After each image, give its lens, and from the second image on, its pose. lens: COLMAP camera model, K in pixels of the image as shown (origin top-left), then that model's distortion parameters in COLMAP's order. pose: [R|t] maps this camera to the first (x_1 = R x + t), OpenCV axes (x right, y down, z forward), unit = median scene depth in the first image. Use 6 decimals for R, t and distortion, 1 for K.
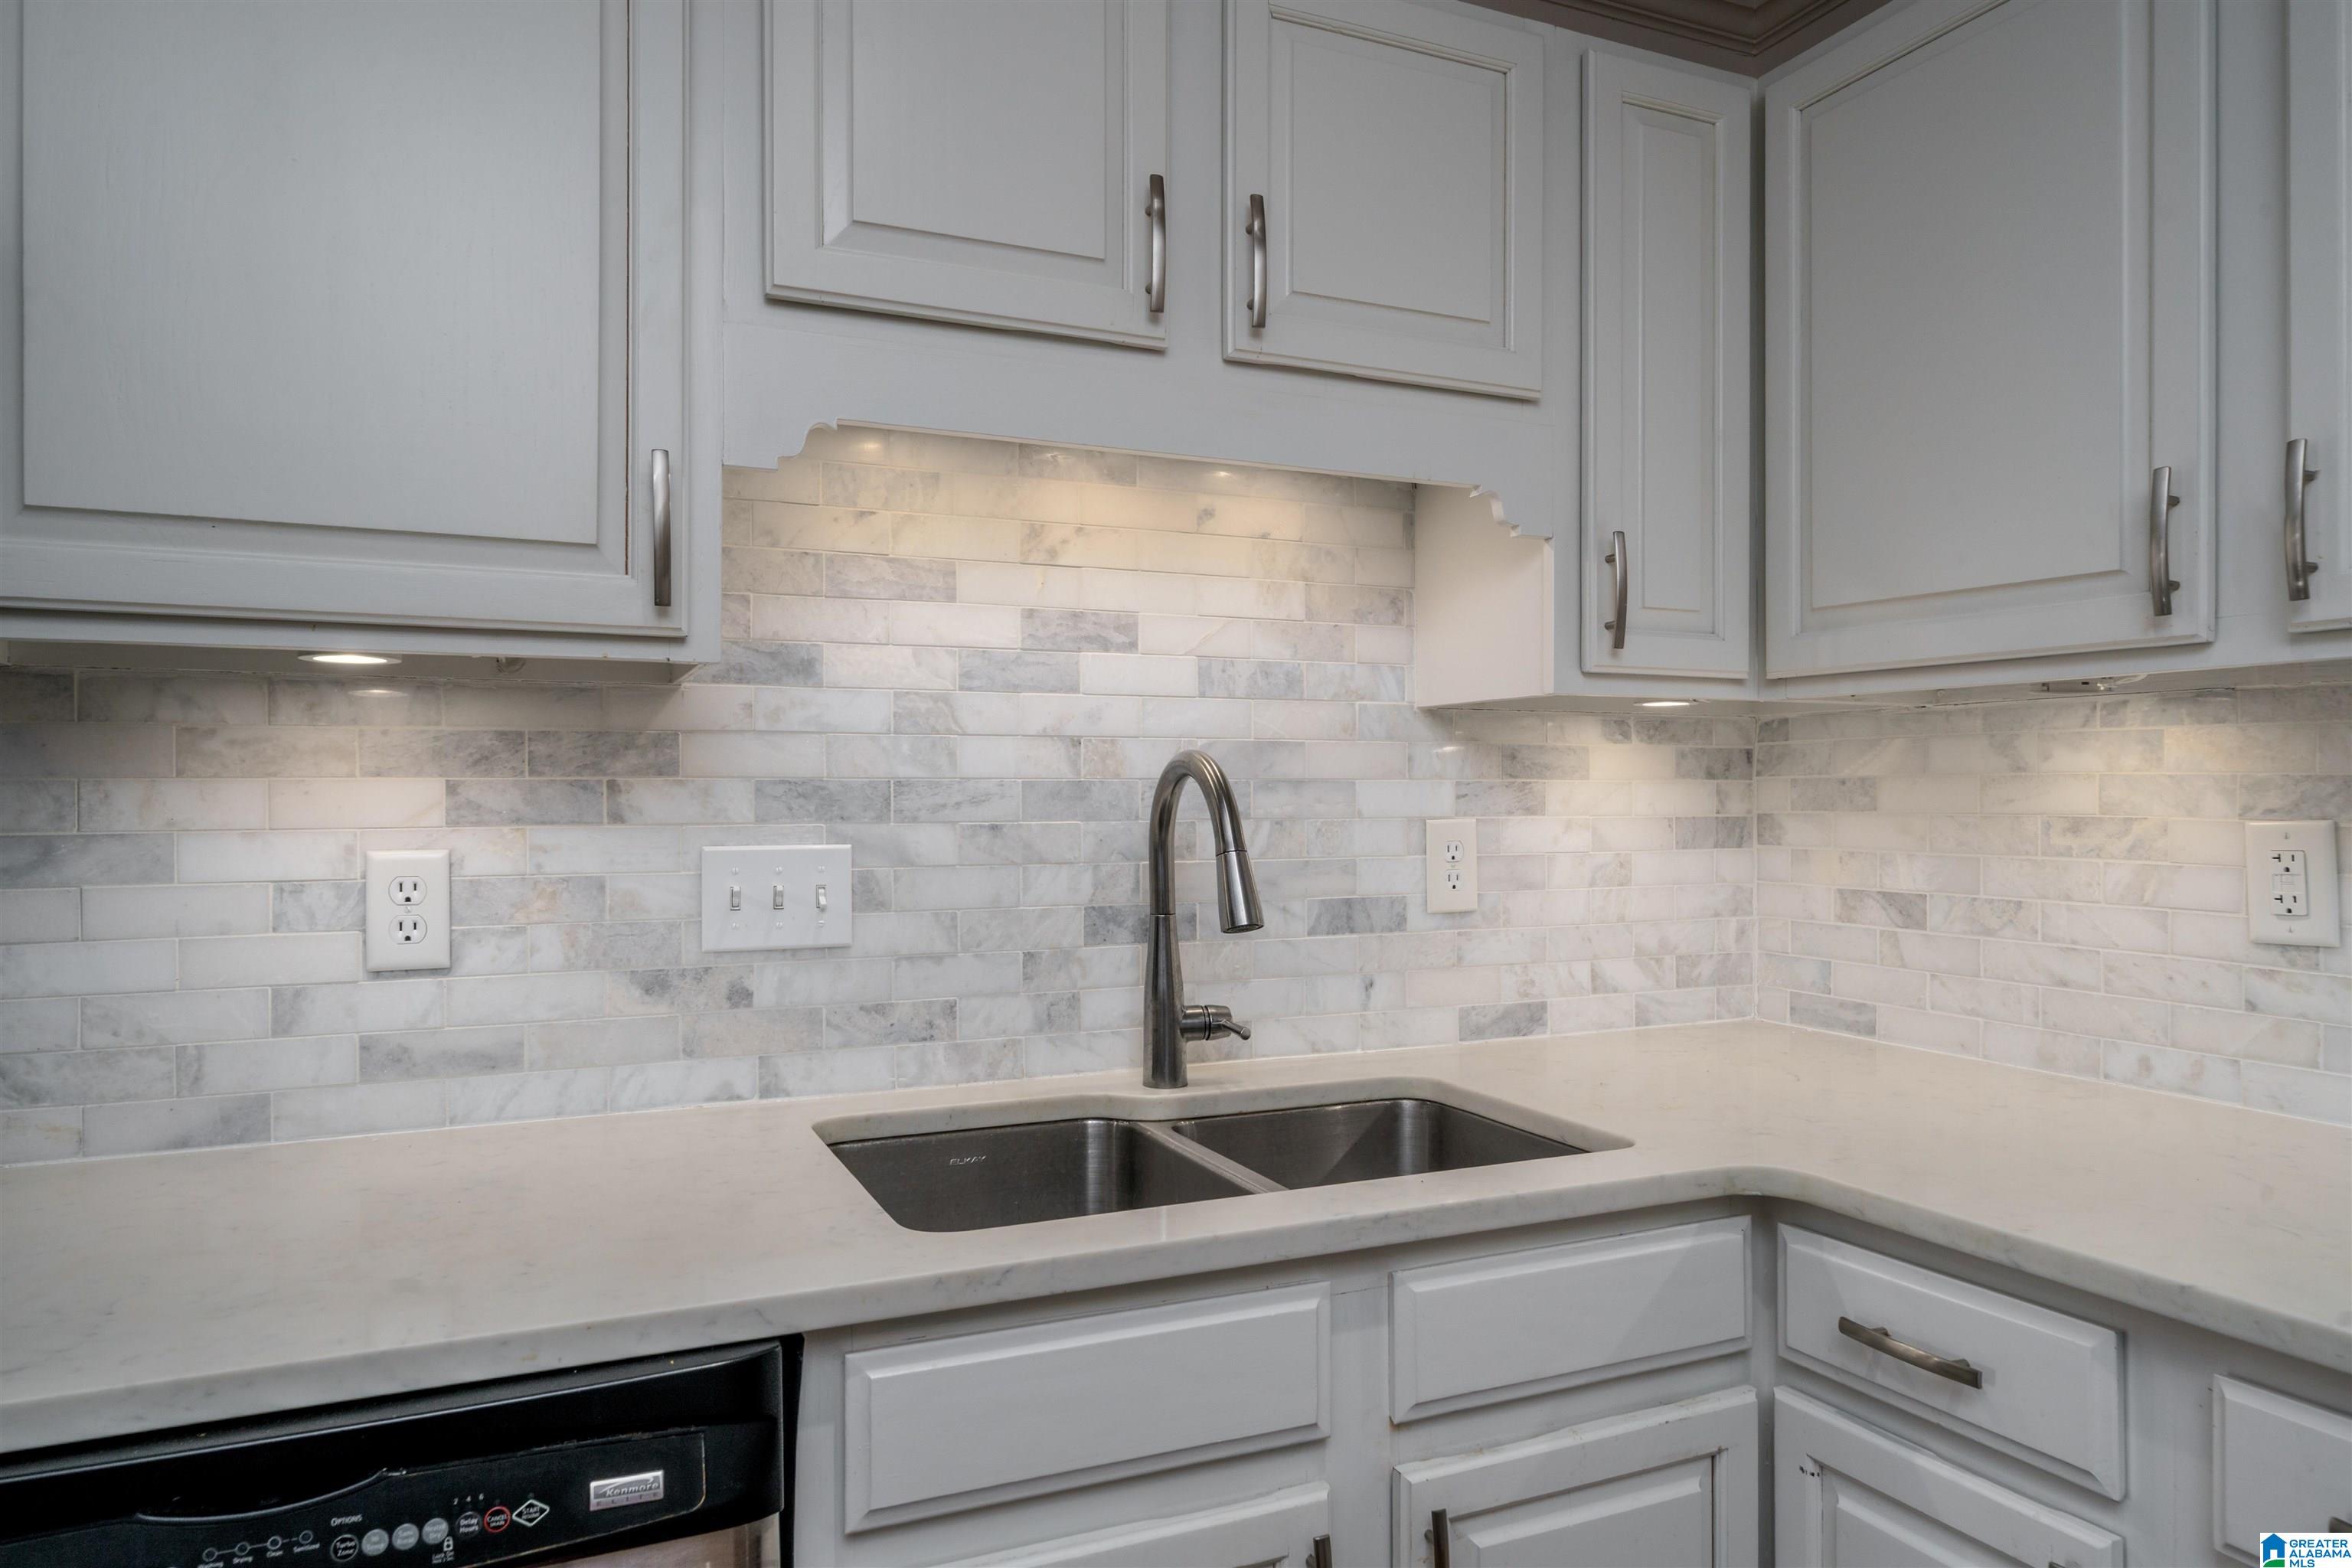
lens RADIAL K [[1491.6, 0, 1180.0], [0, 1491.6, 784.2], [0, 0, 1]] dist [0.012376, 0.000187]
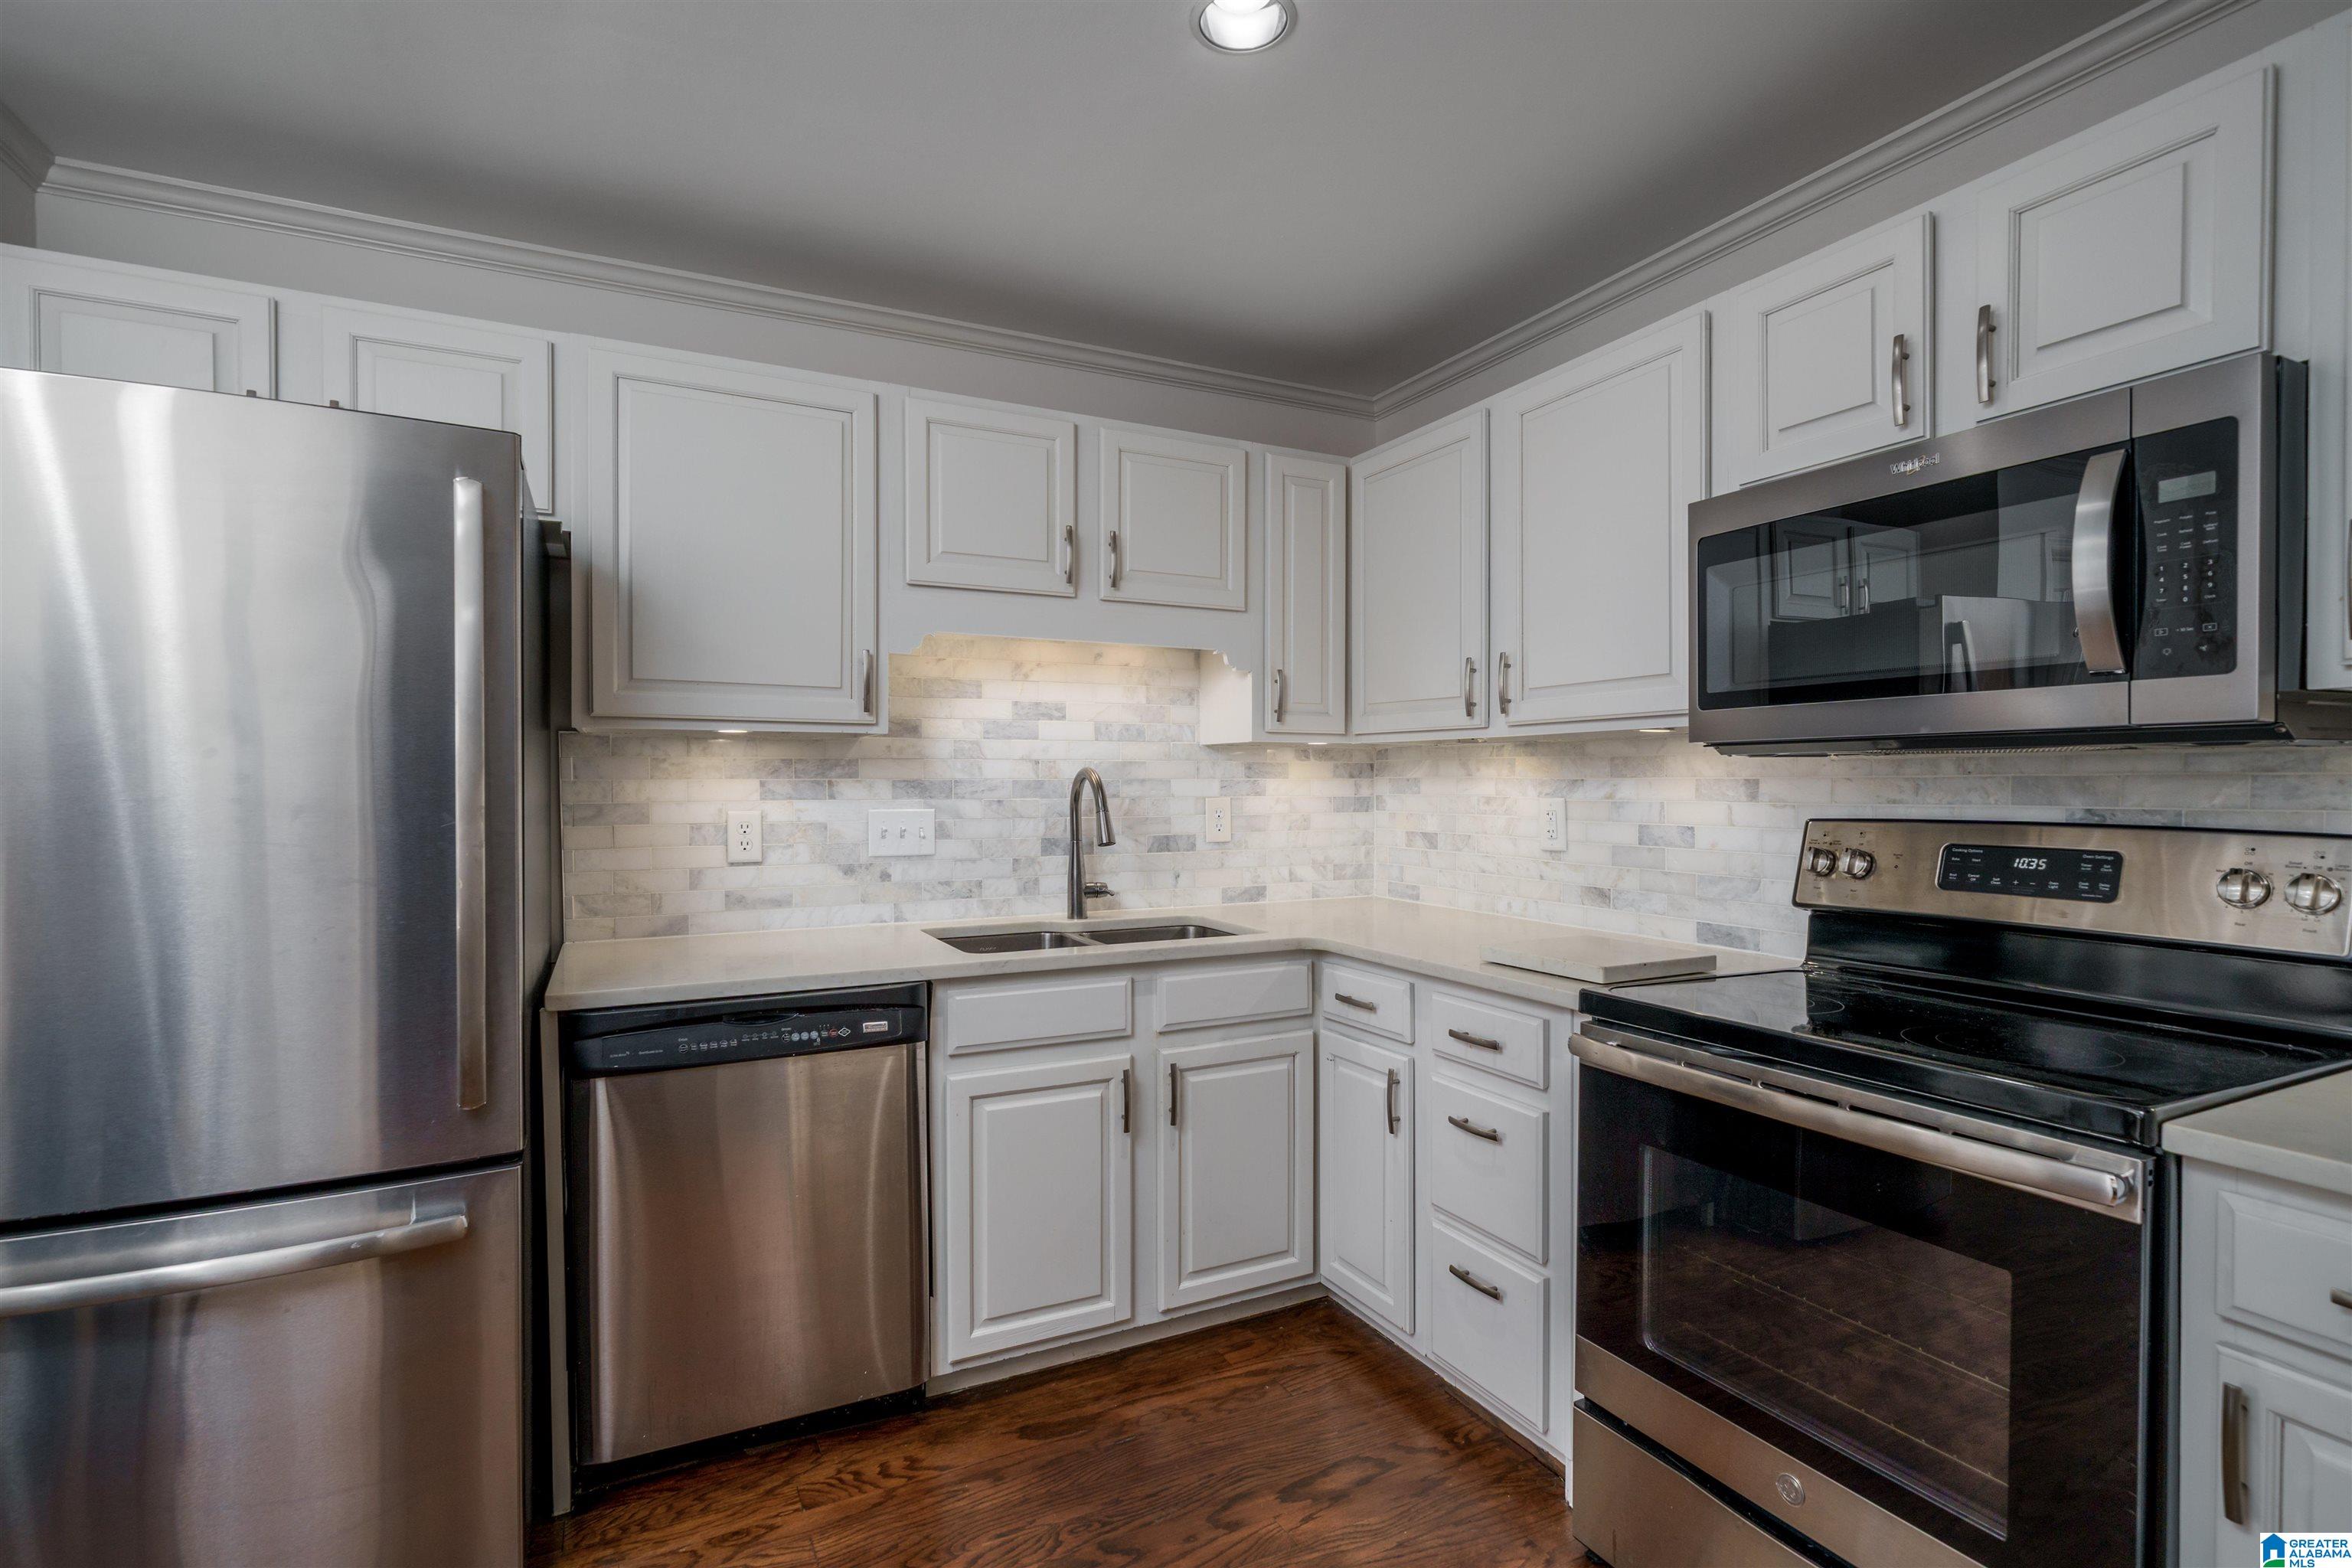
lens RADIAL K [[1088.6, 0, 1178.1], [0, 1088.6, 789.4], [0, 0, 1]] dist [0.017341, 0.000117]
pose [[0.999031, 0.000834, 0.044010, 0.075558], [-0.001485, 0.999890, 0.014766, -0.014101], [-0.043992, -0.014817, 0.998922, -0.685074]]
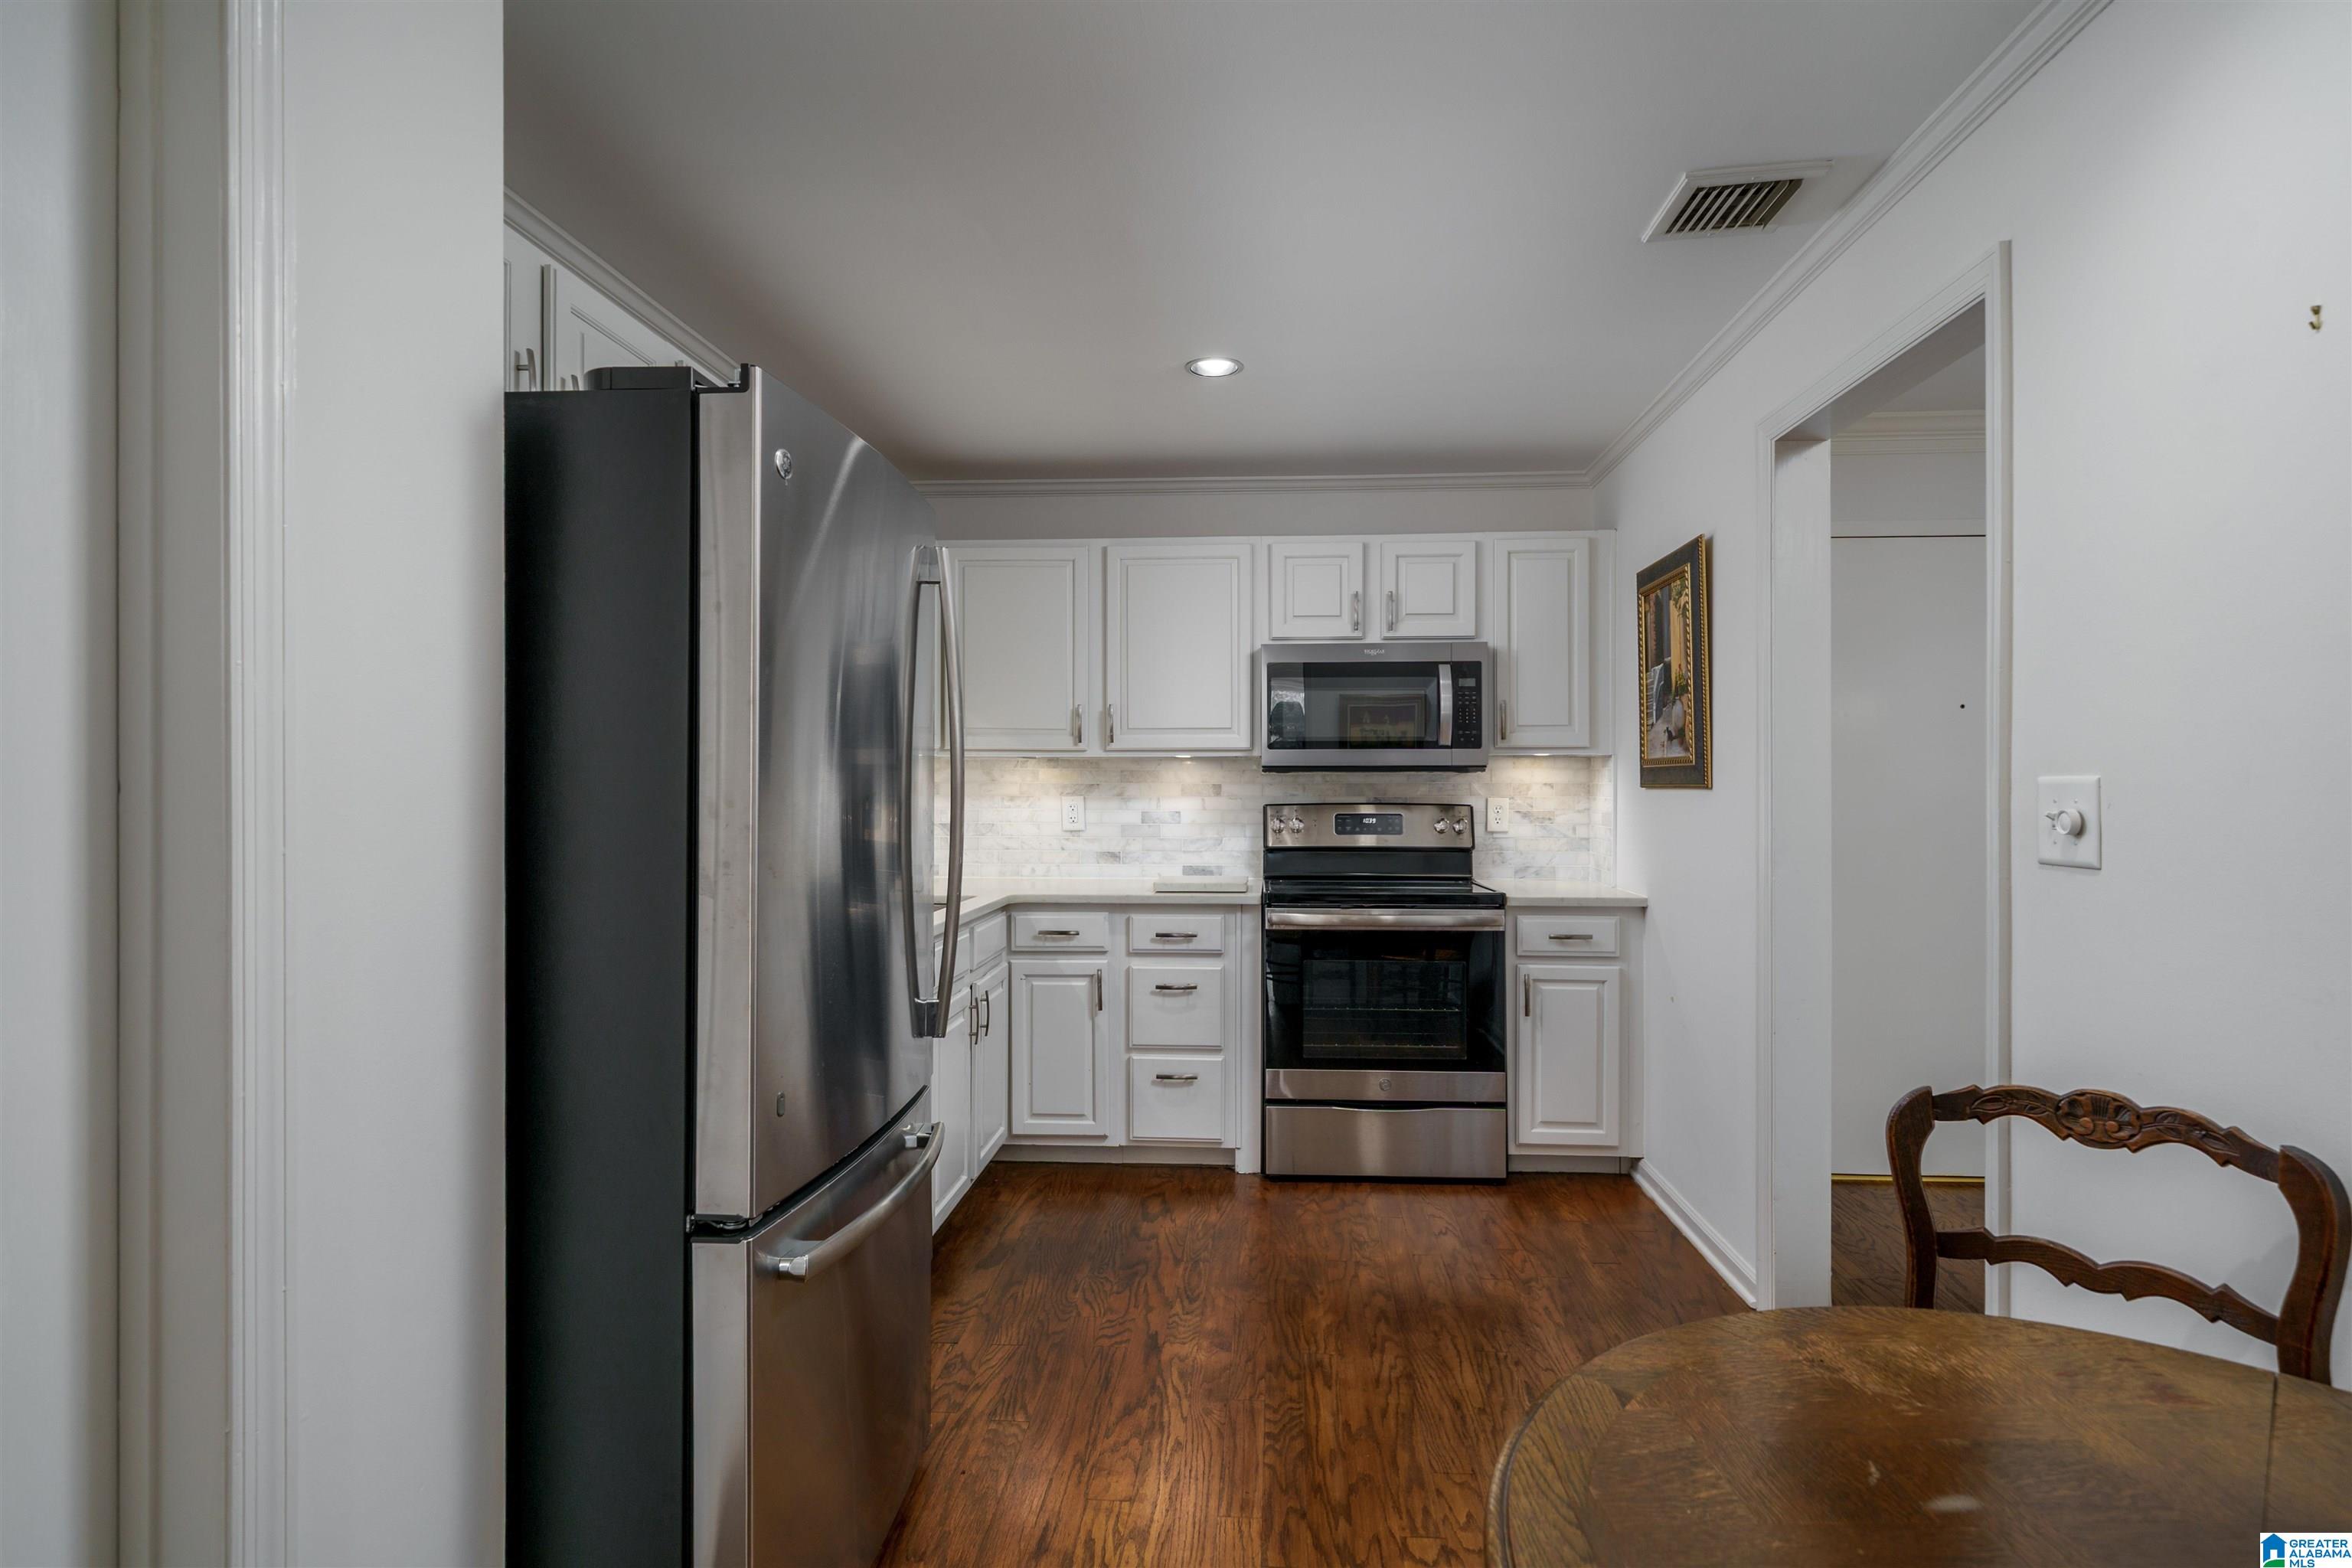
lens RADIAL K [[1117.1, 0, 1179.9], [0, 1117.1, 778.5], [0, 0, 1]] dist [-0.001409, -0.000040]
pose [[0.507741, -0.000532, 0.861509, -1.431873], [-0.007209, 0.999962, 0.004866, -0.032431], [-0.861479, -0.008681, 0.507718, -0.574205]]
